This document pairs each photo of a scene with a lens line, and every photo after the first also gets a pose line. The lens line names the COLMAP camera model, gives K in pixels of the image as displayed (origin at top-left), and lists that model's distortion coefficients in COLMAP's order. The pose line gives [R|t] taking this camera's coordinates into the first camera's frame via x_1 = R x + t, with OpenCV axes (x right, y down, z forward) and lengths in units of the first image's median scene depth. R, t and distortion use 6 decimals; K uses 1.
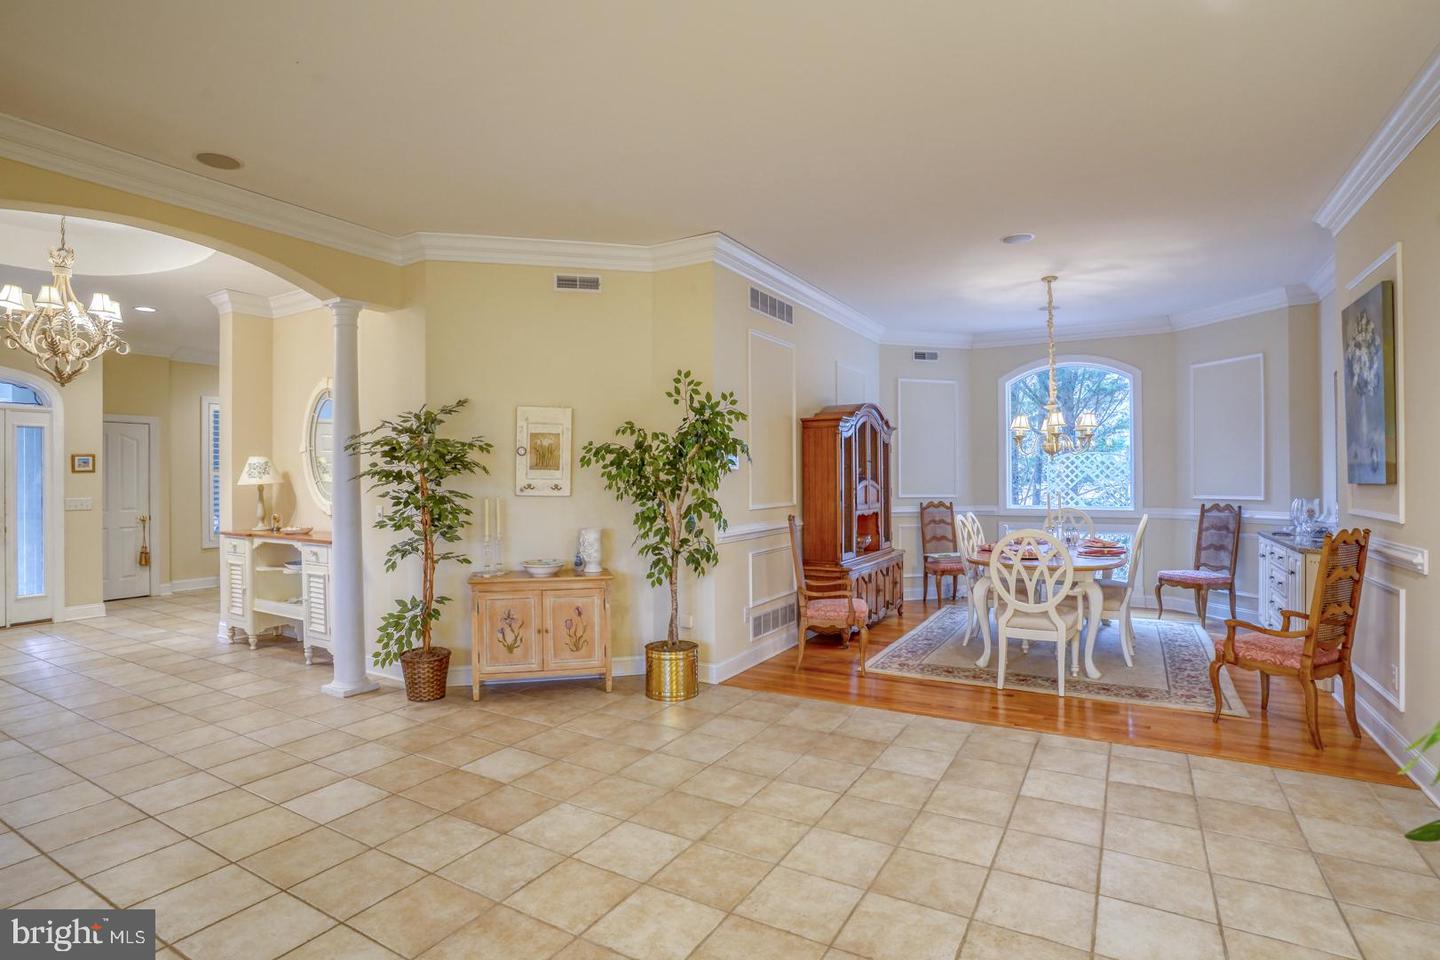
lens RADIAL K [[724.9, 0, 720.0], [0, 724.9, 480.0], [0, 0, 1]] dist [-0.074045, 0.028880]
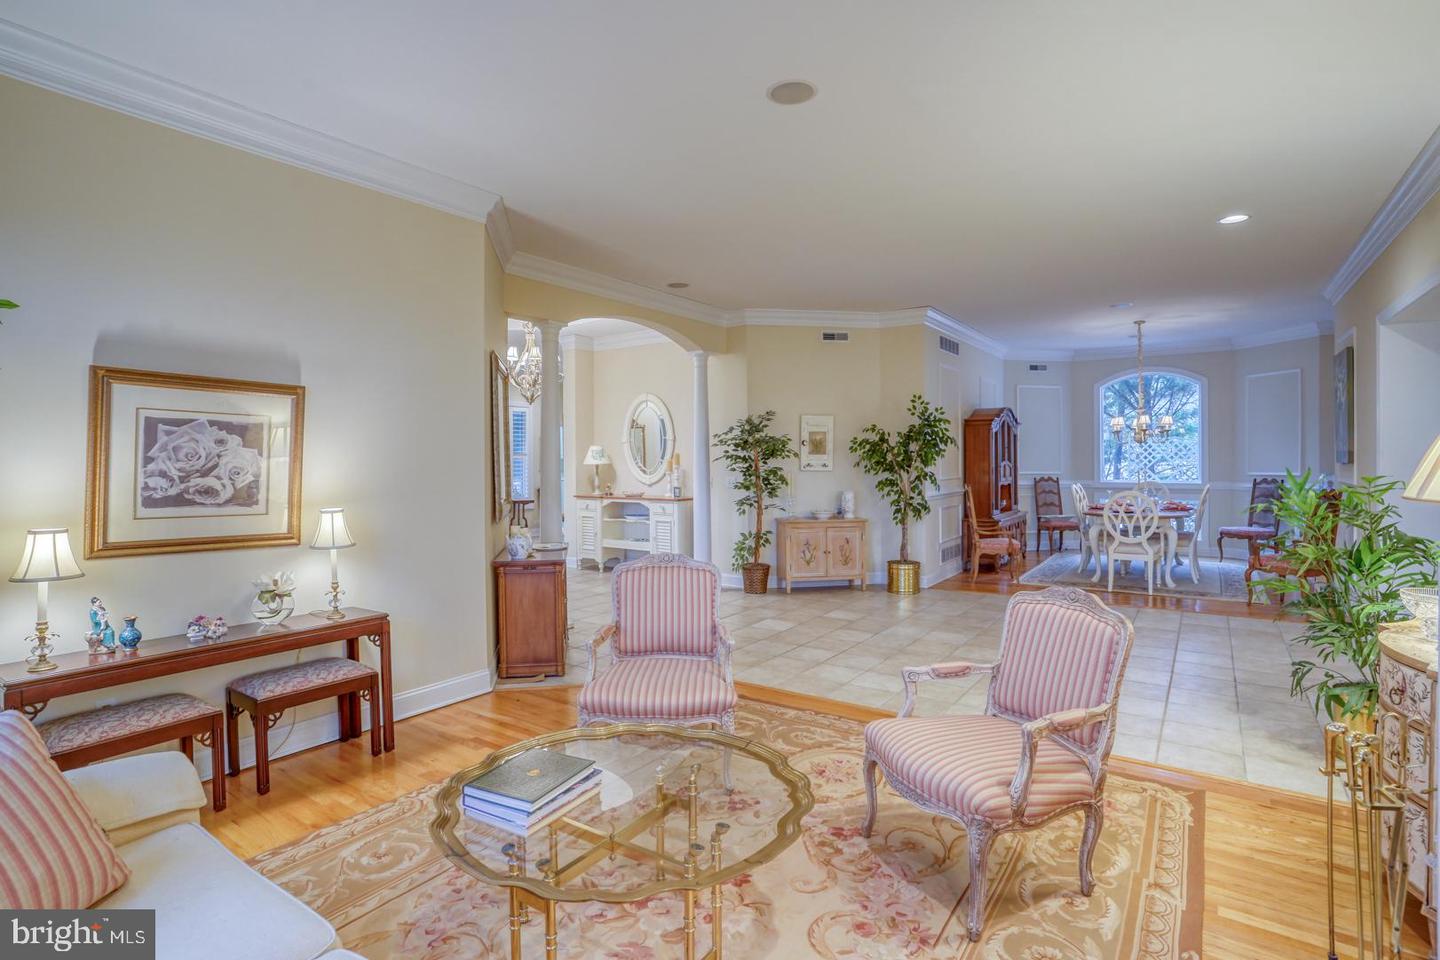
lens RADIAL K [[726.0, 0, 716.1], [0, 726.0, 464.7], [0, 0, 1]] dist [-0.058936, 0.028878]
pose [[0.996834, -0.000048, -0.079512, -0.351175], [0.000456, 0.999987, 0.005107, 0.000273], [0.079511, -0.005127, 0.996821, -0.646688]]
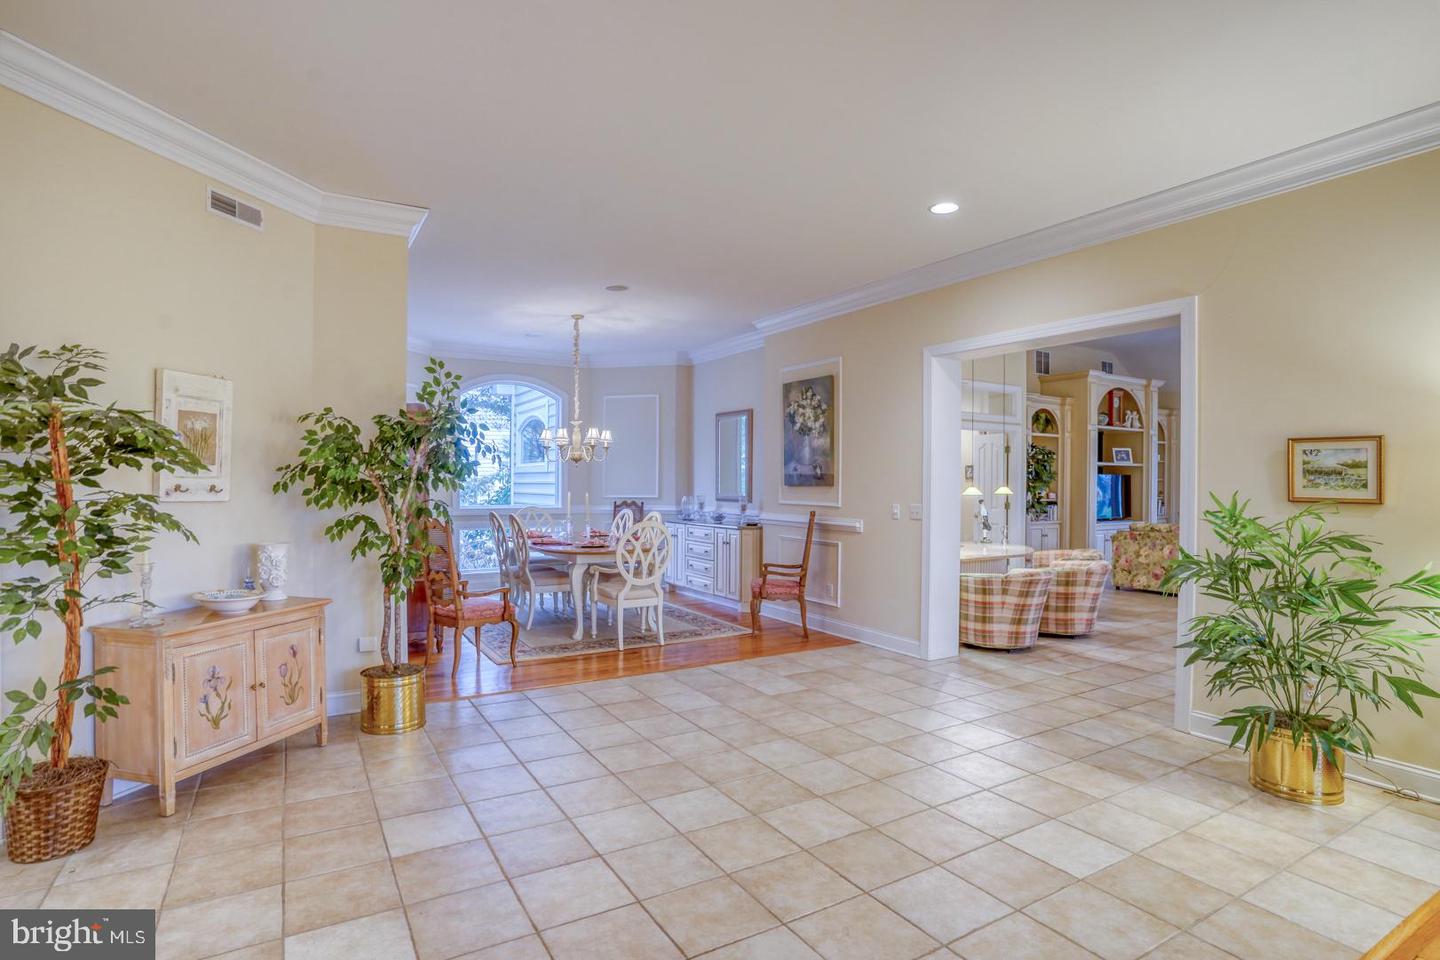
lens RADIAL K [[724.9, 0, 720.0], [0, 724.9, 480.0], [0, 0, 1]] dist [-0.074045, 0.028880]
pose [[0.485791, 0.008360, 0.874035, -0.611898], [-0.004902, 0.999965, -0.006840, 0.003721], [-0.874061, -0.000961, 0.485815, 0.234048]]
